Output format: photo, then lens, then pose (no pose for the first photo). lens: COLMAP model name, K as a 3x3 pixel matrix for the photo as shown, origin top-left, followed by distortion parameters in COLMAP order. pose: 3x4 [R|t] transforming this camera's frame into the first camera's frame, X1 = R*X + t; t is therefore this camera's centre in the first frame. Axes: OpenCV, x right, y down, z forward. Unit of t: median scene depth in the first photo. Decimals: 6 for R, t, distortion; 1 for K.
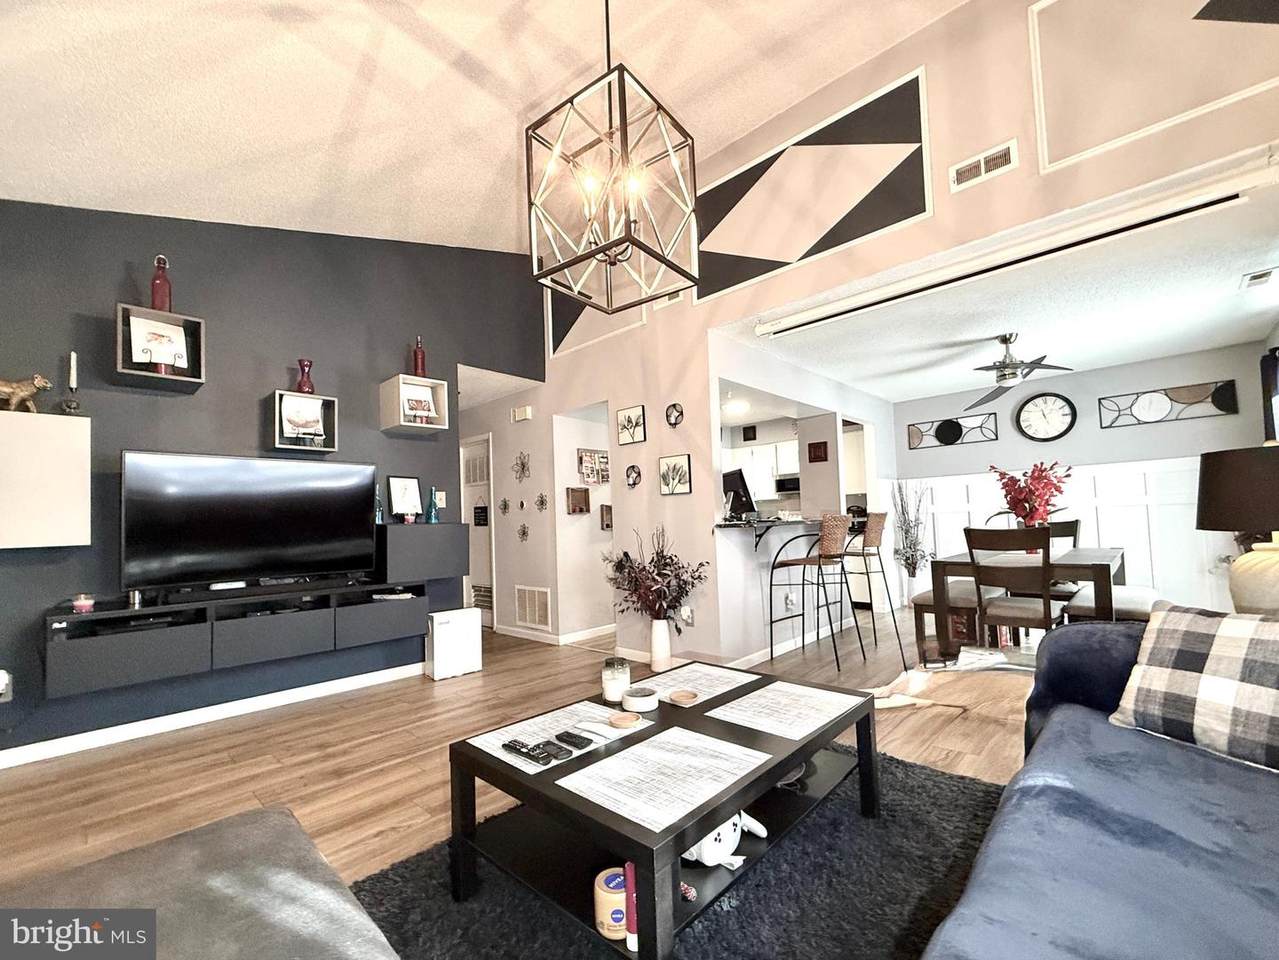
lens RADIAL K [[542.5, 0, 638.4], [0, 542.5, 501.3], [0, 0, 1]] dist [0.000494, -0.000057]
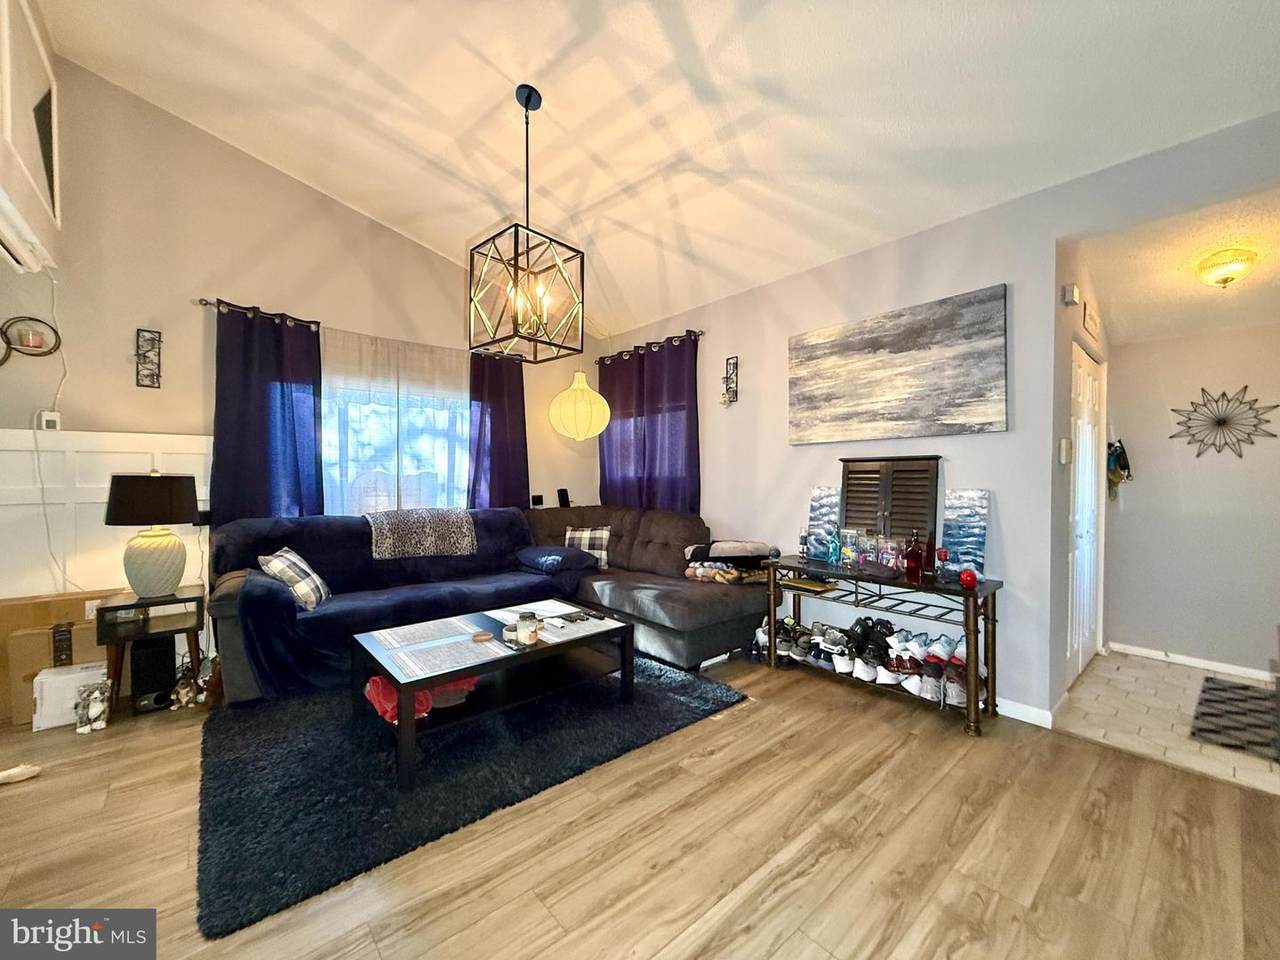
lens RADIAL K [[508.4, 0, 635.3], [0, 508.4, 479.0], [0, 0, 1]] dist [-0.000153, -0.000113]
pose [[-0.993658, 0.032733, 0.107577, -0.227508], [0.028912, 0.998901, -0.036894, 0.005567], [-0.108666, -0.033550, -0.993512, 1.117099]]
